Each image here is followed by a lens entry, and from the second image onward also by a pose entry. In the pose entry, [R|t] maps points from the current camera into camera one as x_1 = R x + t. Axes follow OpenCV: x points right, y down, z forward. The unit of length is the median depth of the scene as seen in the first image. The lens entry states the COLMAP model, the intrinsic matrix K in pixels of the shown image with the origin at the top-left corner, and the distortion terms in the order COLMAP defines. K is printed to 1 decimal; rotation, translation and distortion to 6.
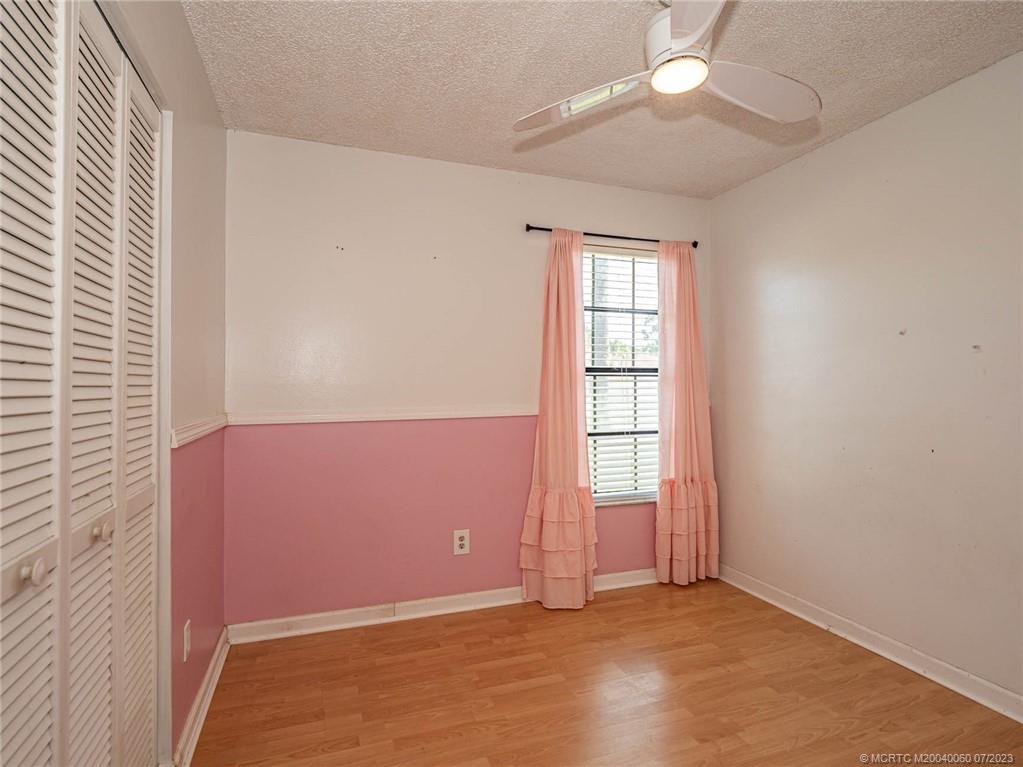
lens RADIAL K [[518.9, 0, 531.4], [0, 518.9, 380.4], [0, 0, 1]] dist [-0.007264, -0.001366]
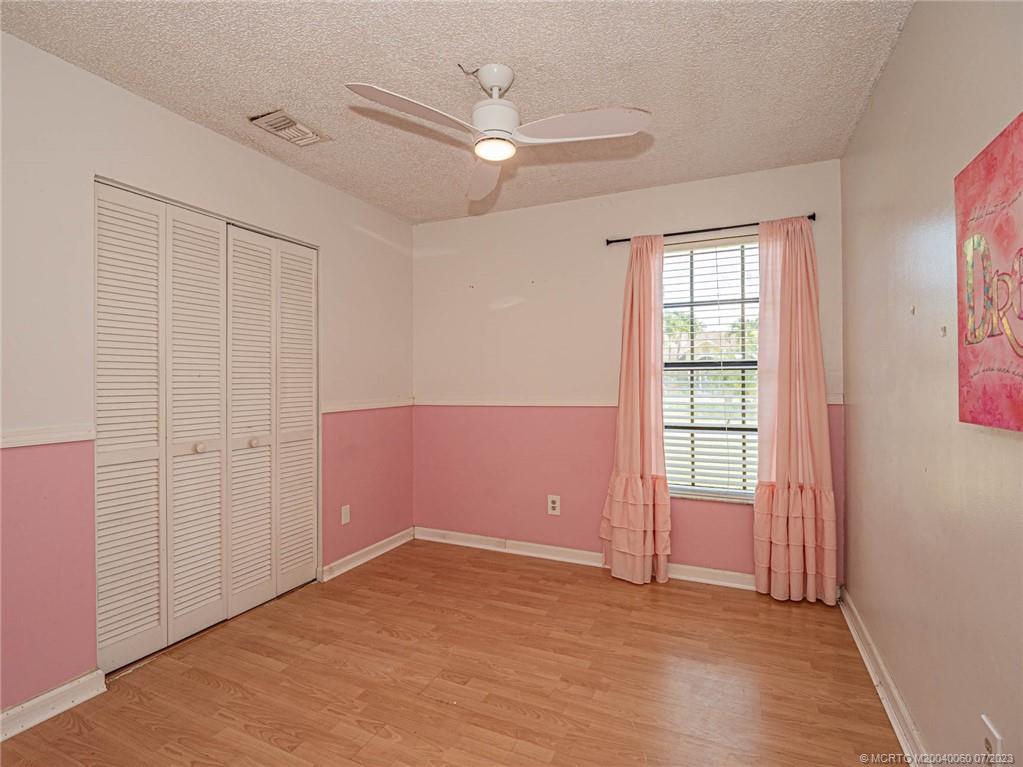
lens RADIAL K [[500.9, 0, 508.2], [0, 500.9, 377.3], [0, 0, 1]] dist [-0.015561, -0.001419]
pose [[0.718155, -0.004557, -0.695868, 0.595986], [0.011446, 0.999921, 0.005265, -0.004872], [0.695789, -0.011746, 0.718150, 0.053263]]
